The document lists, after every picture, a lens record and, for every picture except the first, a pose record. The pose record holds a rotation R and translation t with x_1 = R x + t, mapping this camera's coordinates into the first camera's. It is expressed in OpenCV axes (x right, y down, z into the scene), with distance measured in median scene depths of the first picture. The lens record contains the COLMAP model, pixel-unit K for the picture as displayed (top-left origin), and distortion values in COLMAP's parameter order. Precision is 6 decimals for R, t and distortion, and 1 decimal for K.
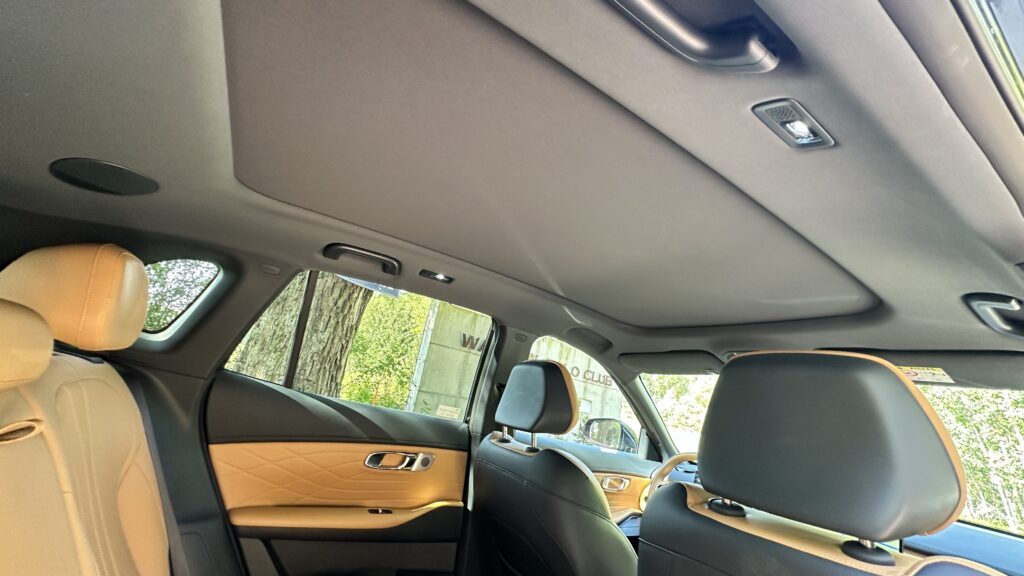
lens RADIAL K [[406.2, 0, 512.0], [0, 406.2, 288.0], [0, 0, 1]] dist [-0.002412, -0.000347]
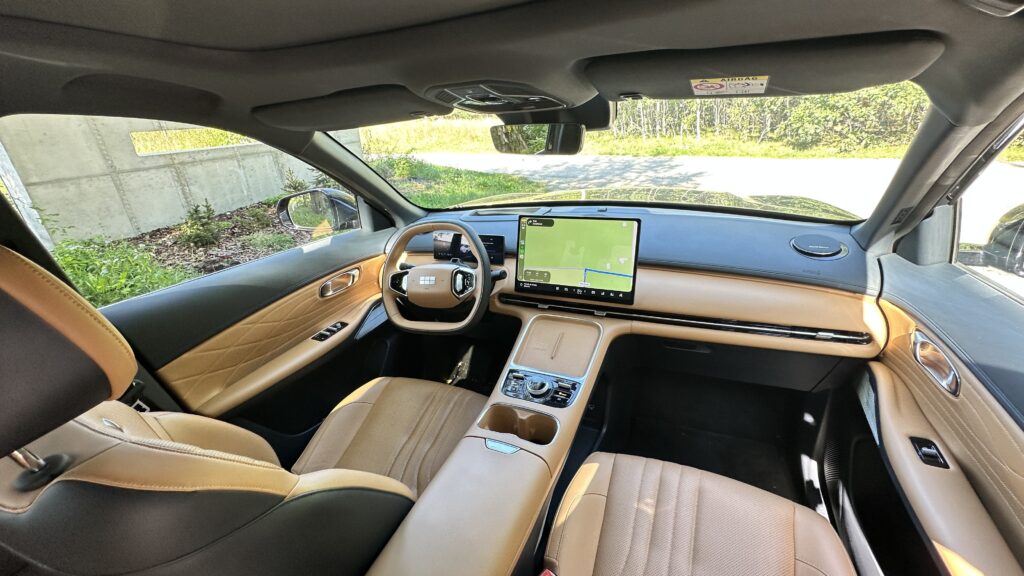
lens RADIAL K [[406.2, 0, 512.0], [0, 406.2, 288.0], [0, 0, 1]] dist [-0.002412, -0.000347]
pose [[0.816832, -0.418348, 0.397202, 0.290491], [0.057860, 0.744483, 0.665130, 0.016307], [-0.573966, -0.520317, 0.632323, 0.470943]]
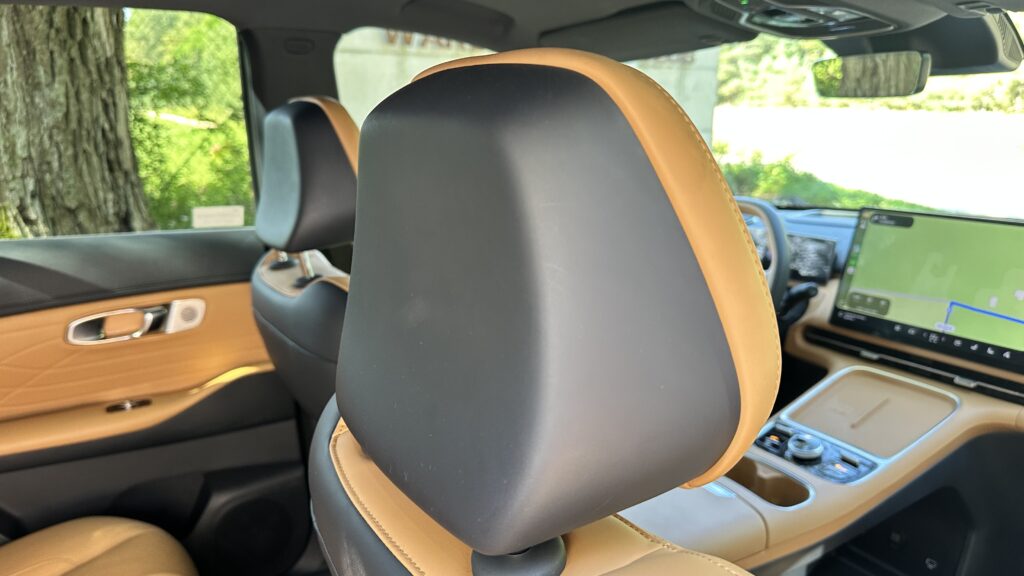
lens RADIAL K [[737.2, 0, 512.6], [0, 737.2, 281.8], [0, 0, 1]] dist [0.009251, -0.034270]
pose [[0.981838, -0.167652, -0.088808, 0.321032], [0.189720, 0.866774, 0.461205, 0.014605], [-0.000346, -0.469677, 0.882838, 0.146038]]
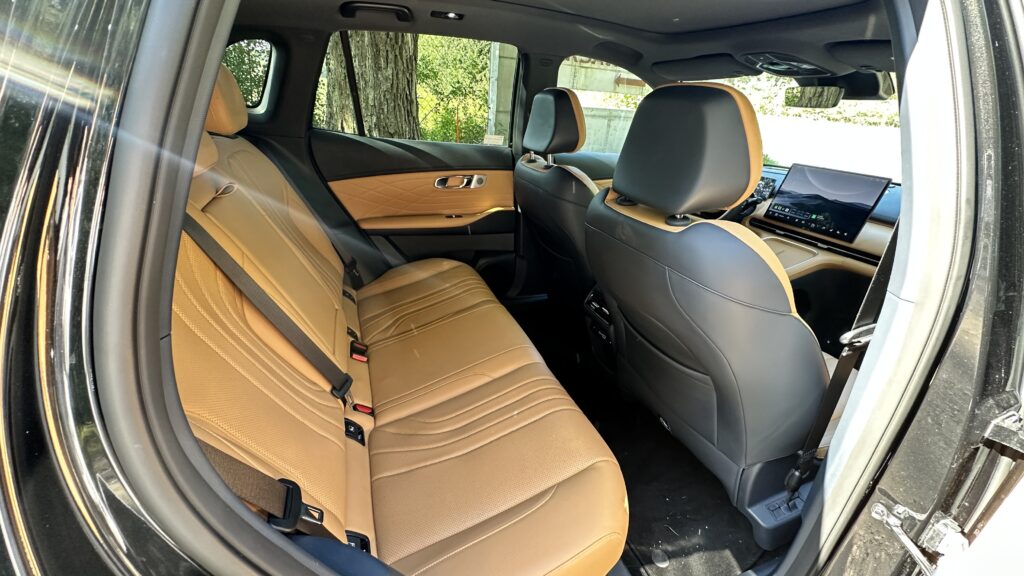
lens RADIAL K [[406.2, 0, 512.0], [0, 406.2, 288.0], [0, 0, 1]] dist [-0.002412, -0.000347]
pose [[0.971530, -0.011374, -0.236644, 0.195495], [0.157824, 0.776021, 0.610642, -0.086654], [0.176695, -0.630605, 0.755723, -0.186450]]
